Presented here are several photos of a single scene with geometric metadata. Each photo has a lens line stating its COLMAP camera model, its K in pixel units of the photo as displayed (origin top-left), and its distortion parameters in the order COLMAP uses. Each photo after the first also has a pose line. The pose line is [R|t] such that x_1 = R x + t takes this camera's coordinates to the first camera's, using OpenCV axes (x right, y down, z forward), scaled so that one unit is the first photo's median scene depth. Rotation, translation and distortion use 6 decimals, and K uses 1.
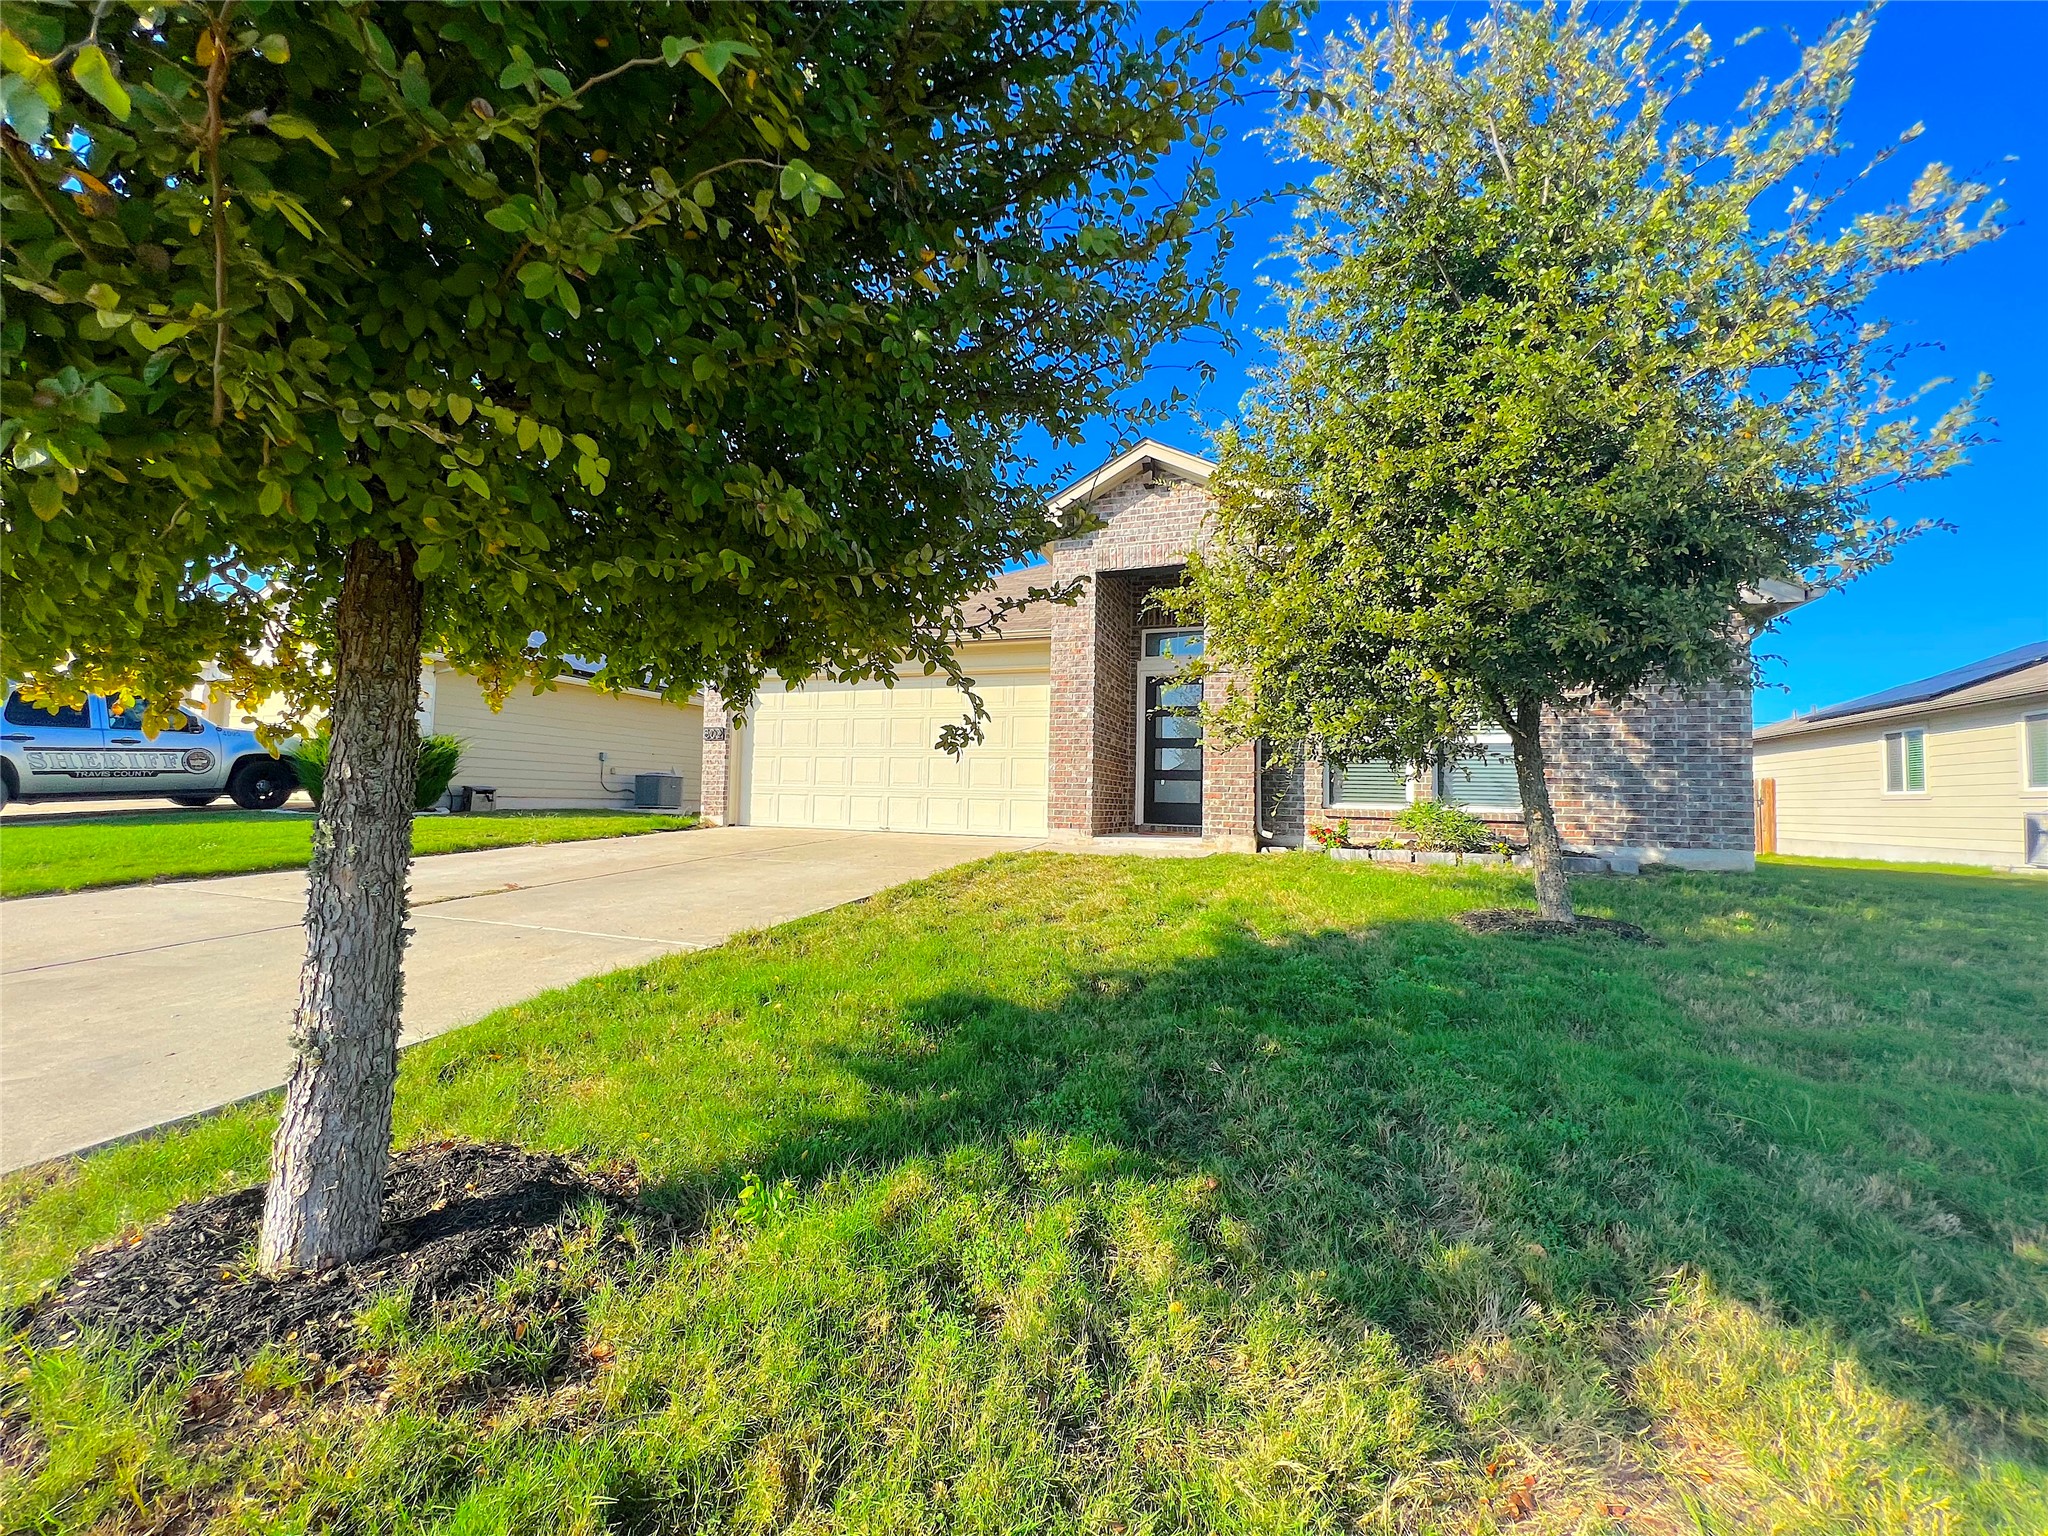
lens RADIAL K [[819.3, 0, 1014.2], [0, 819.3, 757.8], [0, 0, 1]] dist [-0.000894, 0.000163]
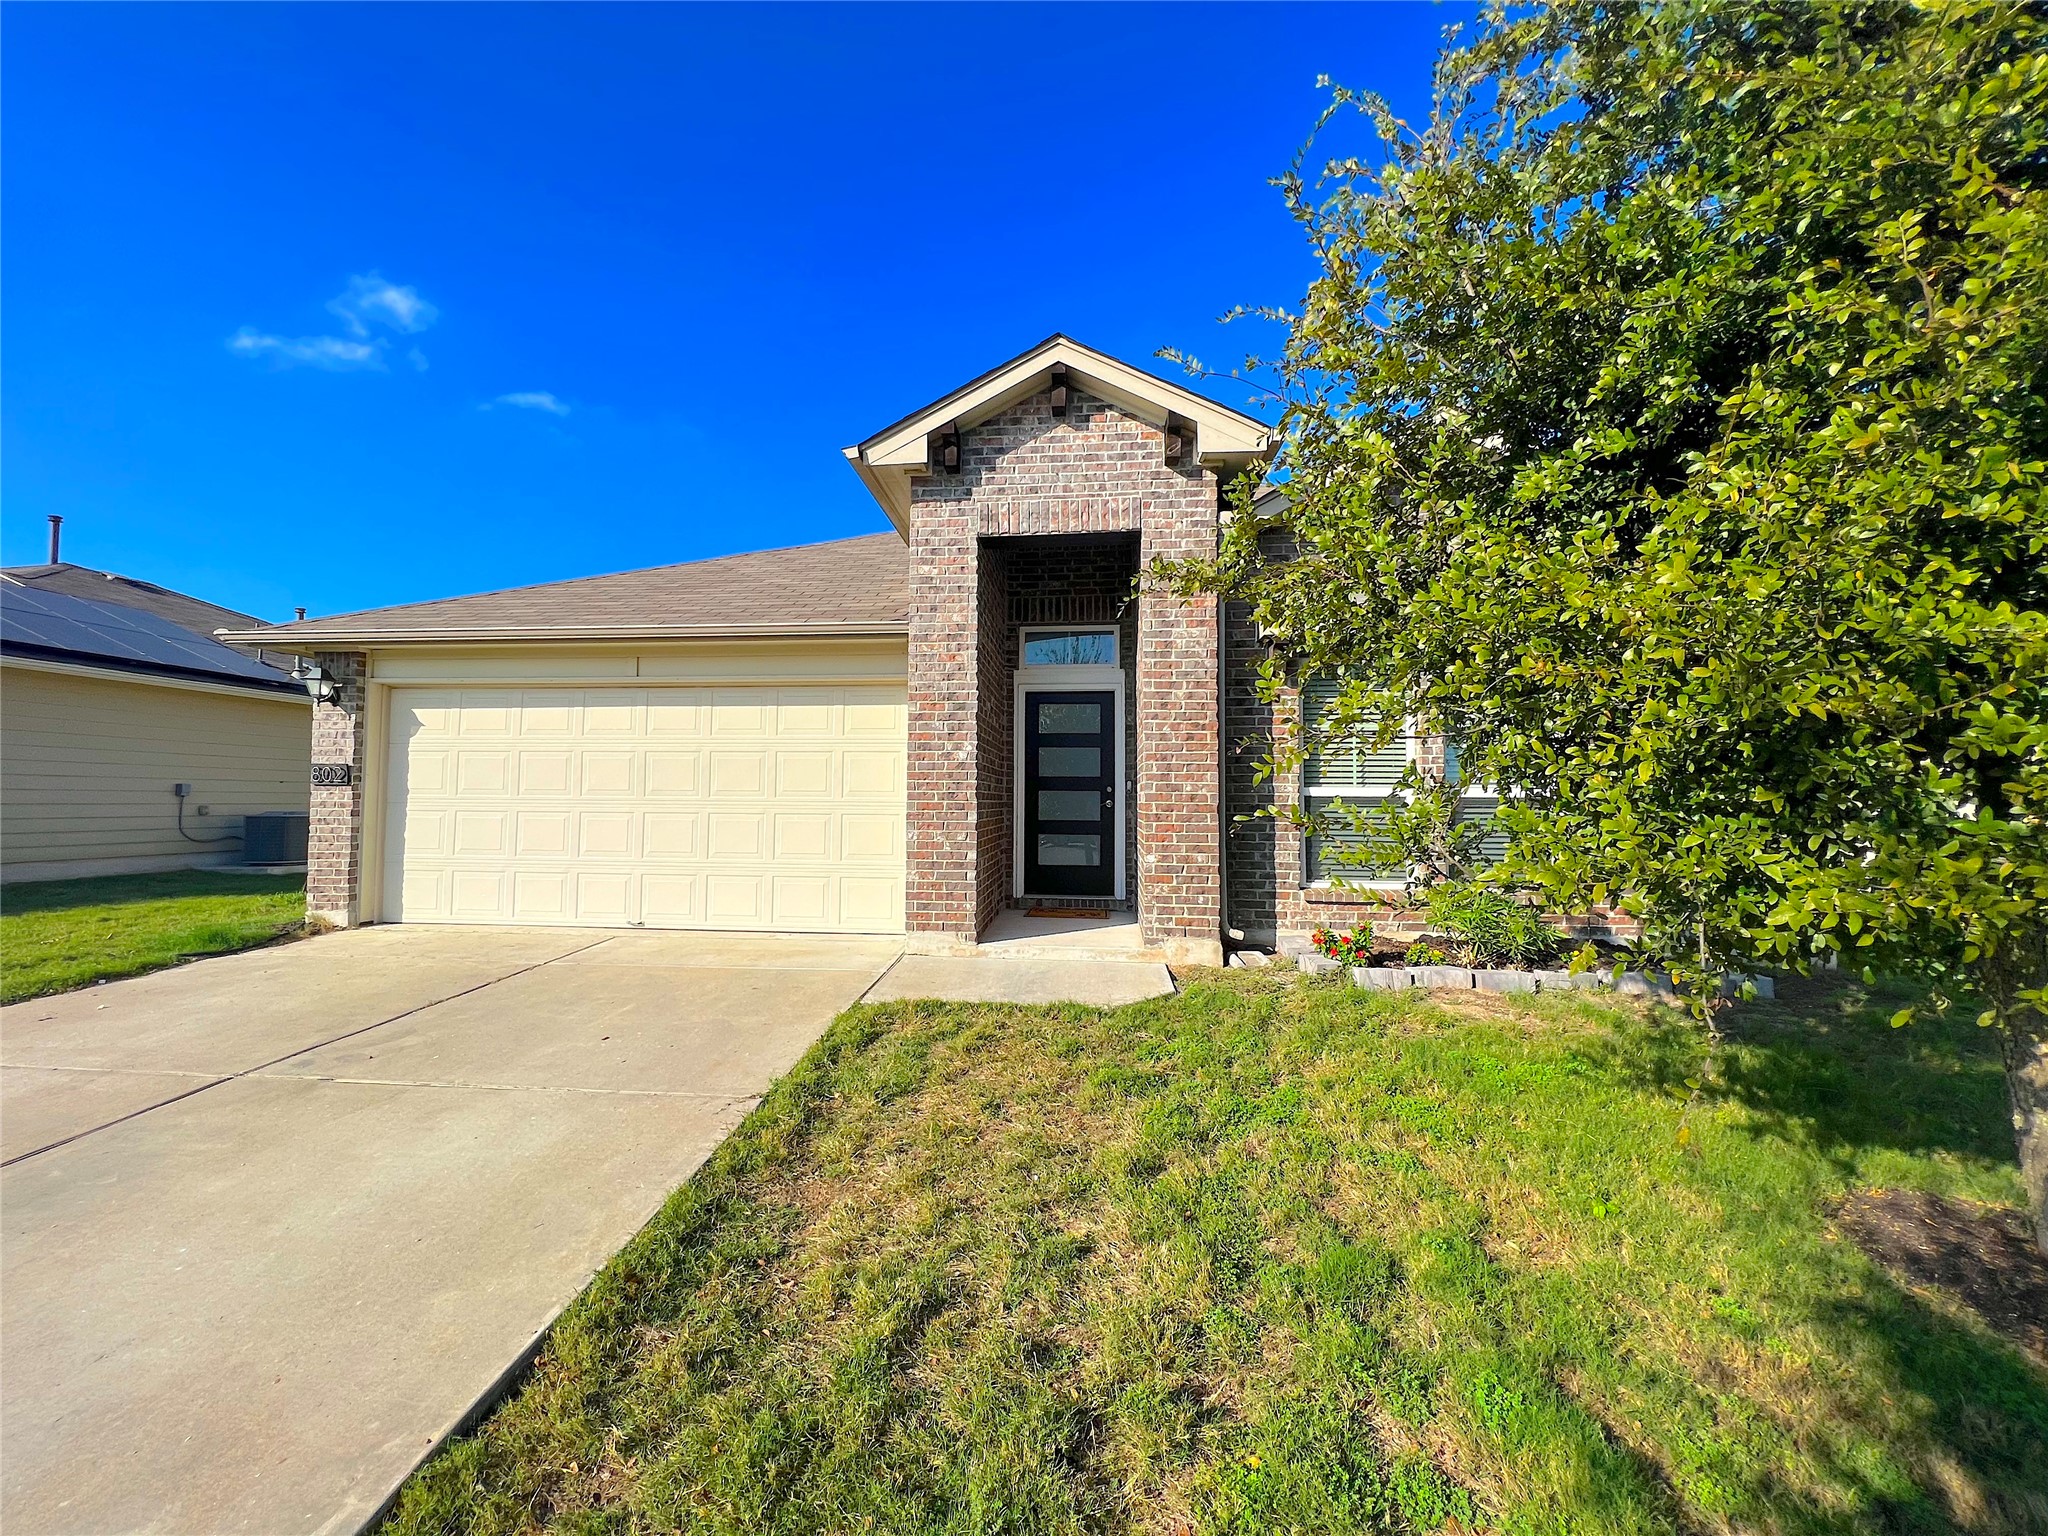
lens RADIAL K [[819.3, 0, 1014.2], [0, 819.3, 757.8], [0, 0, 1]] dist [-0.000894, 0.000163]
pose [[0.967928, -0.005272, 0.251171, -0.038129], [0.003429, 0.999964, 0.007777, -0.055387], [-0.251203, -0.006666, 0.967912, 0.359722]]
